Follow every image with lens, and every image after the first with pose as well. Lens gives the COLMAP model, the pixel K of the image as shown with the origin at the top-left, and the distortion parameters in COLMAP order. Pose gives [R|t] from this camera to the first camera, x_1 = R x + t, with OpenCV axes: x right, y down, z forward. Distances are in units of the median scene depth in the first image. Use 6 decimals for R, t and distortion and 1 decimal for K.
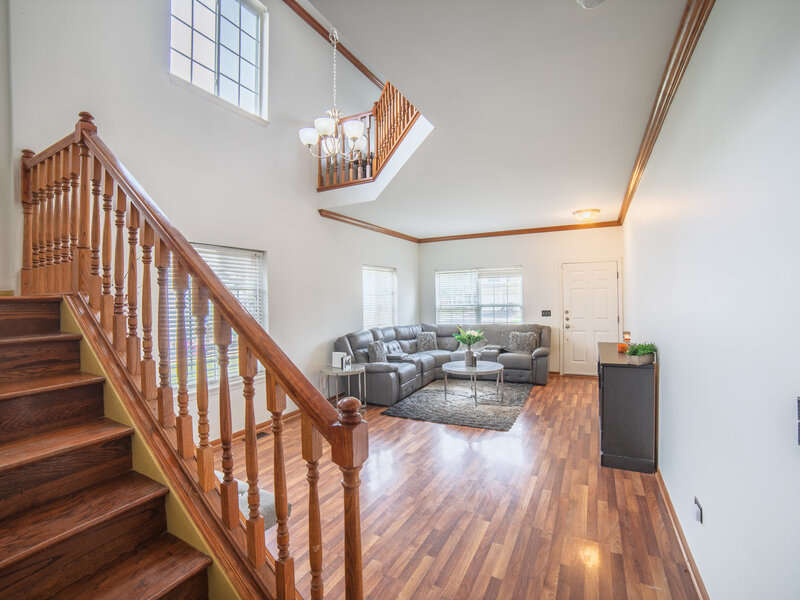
lens RADIAL K [[347.8, 0, 397.7], [0, 347.8, 299.3], [0, 0, 1]] dist [-0.003992, -0.000287]
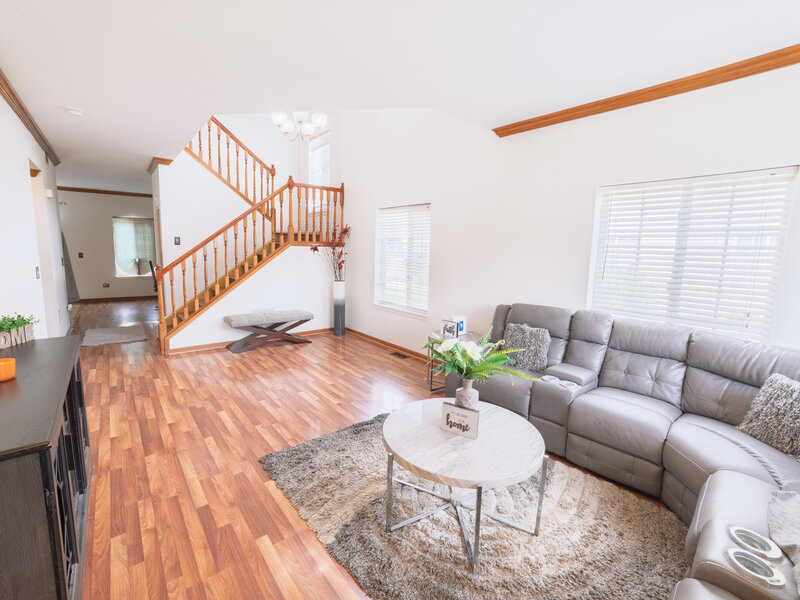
lens RADIAL K [[347.8, 0, 398.8], [0, 347.8, 302.9], [0, 0, 1]] dist [-0.003992, -0.000287]
pose [[-0.354270, 0.128137, -0.926323, 0.936054], [-0.023289, 0.989052, 0.145721, 0.002636], [0.934853, 0.073198, -0.347407, 1.736107]]
